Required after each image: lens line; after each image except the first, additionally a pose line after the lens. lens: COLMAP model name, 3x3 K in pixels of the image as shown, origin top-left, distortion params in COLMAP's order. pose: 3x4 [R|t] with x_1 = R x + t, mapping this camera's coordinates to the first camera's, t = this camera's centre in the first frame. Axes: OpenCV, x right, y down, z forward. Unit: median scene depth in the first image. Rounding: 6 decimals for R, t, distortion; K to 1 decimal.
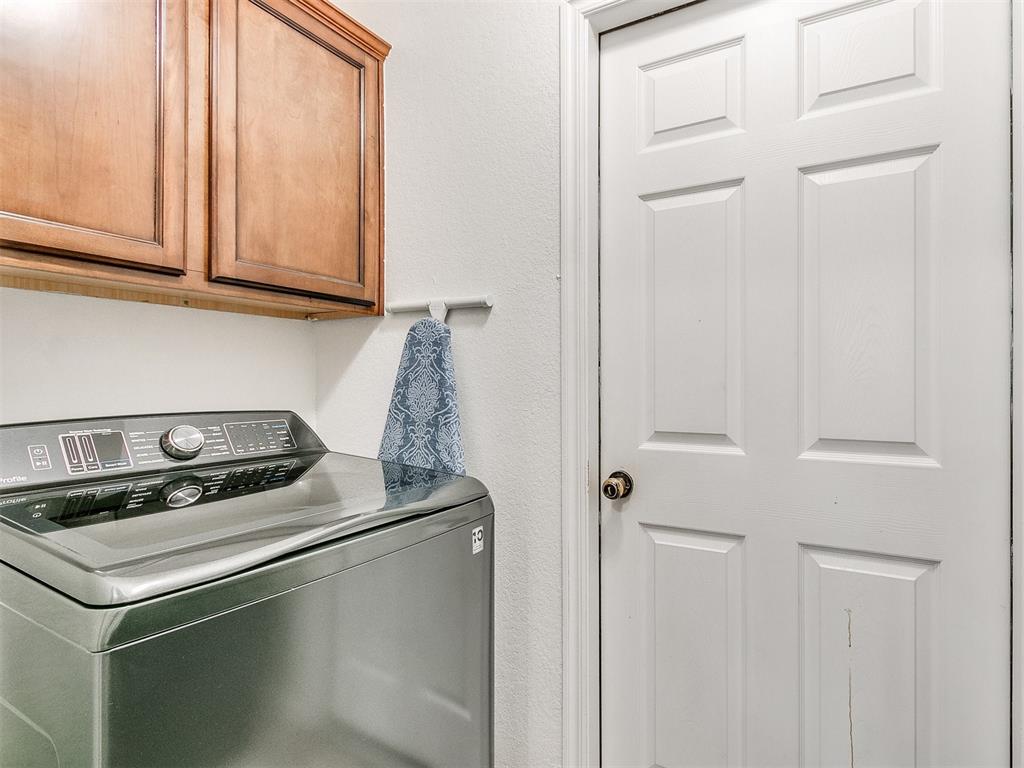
lens RADIAL K [[537.3, 0, 490.4], [0, 537.3, 385.8], [0, 0, 1]] dist [0.001550, 0.000877]
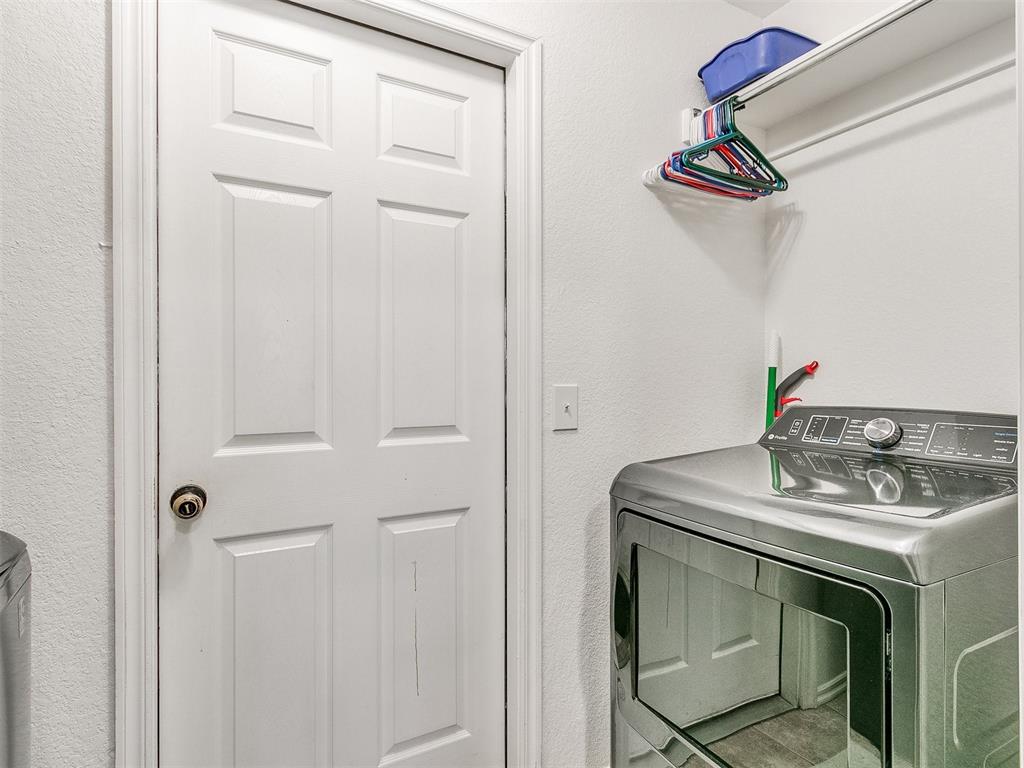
lens RADIAL K [[537.3, 0, 490.4], [0, 537.3, 385.8], [0, 0, 1]] dist [0.001550, 0.000877]
pose [[0.536993, -0.008495, 0.843544, -0.261069], [0.009003, 0.999950, 0.004339, -0.000495], [-0.843539, 0.005265, 0.537042, 0.148597]]
